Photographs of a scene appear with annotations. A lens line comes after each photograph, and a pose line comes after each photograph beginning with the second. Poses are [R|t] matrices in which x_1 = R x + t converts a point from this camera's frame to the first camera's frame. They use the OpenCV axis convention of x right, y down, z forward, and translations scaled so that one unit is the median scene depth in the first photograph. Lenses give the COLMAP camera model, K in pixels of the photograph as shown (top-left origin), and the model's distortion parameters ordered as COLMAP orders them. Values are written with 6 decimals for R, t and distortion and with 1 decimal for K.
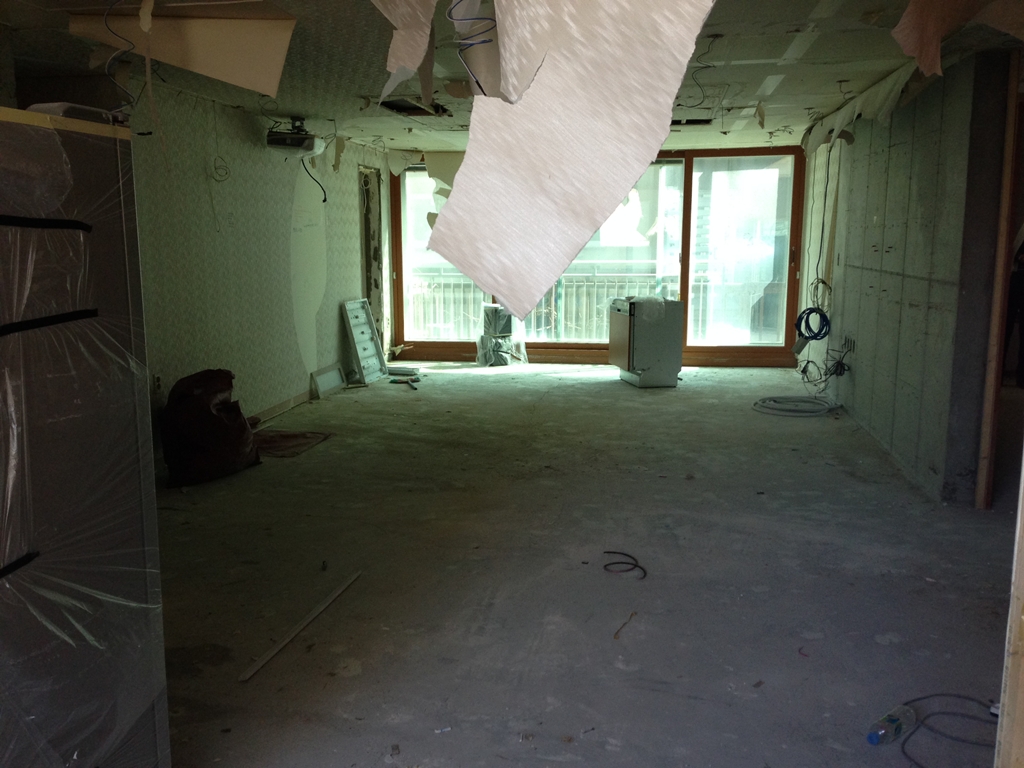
lens RADIAL K [[942.1, 0, 512.0], [0, 942.1, 384.0], [0, 0, 1]] dist [0.064556, -0.005980]
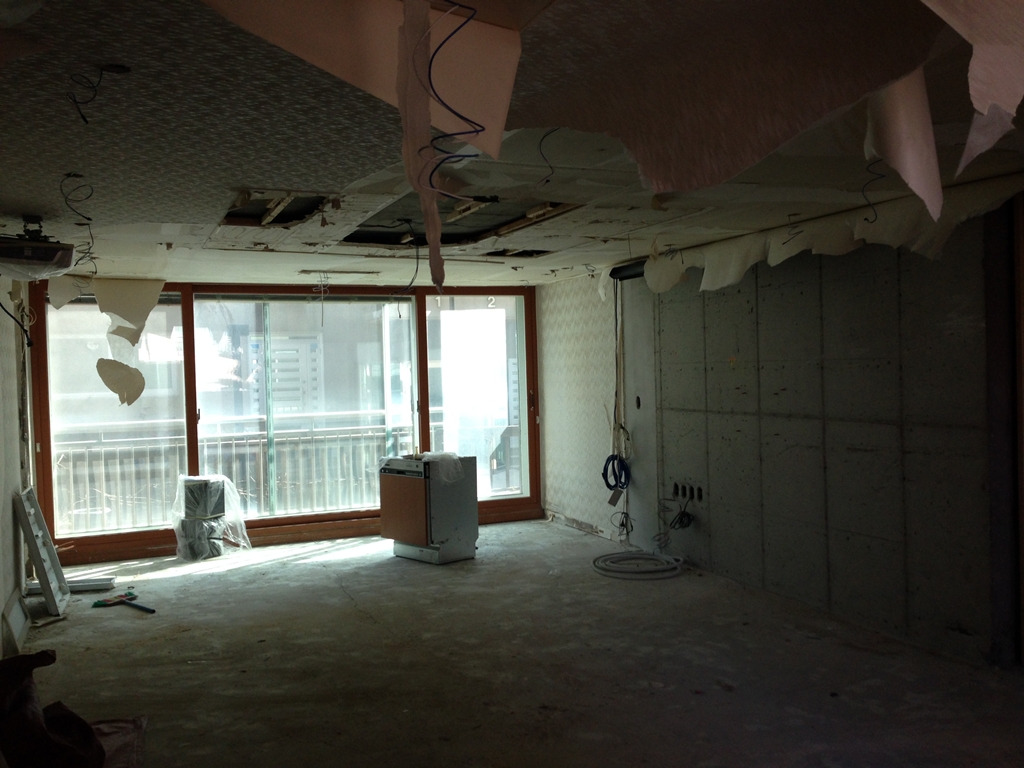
lens RADIAL K [[942.1, 0, 512.0], [0, 942.1, 384.0], [0, 0, 1]] dist [0.064556, -0.005980]
pose [[0.850201, -0.029343, 0.525640, -0.209481], [0.106259, 0.987461, -0.116746, -0.042959], [-0.515623, 0.155111, 0.842658, 0.219322]]
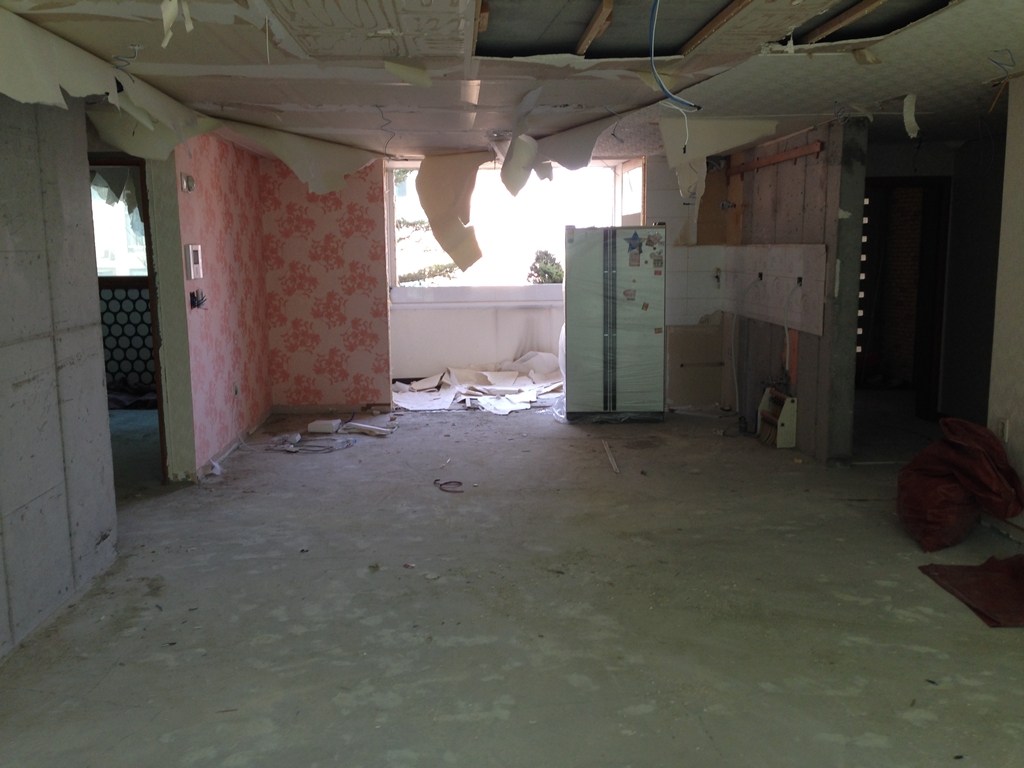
lens RADIAL K [[911.1, 0, 512.0], [0, 911.1, 384.0], [0, 0, 1]] dist [0.065167, -0.007559]
pose [[-0.977350, 0.044999, -0.206791, 0.128922], [-0.019488, 0.953845, 0.299666, -0.160356], [0.210731, 0.296908, -0.931363, 0.961213]]
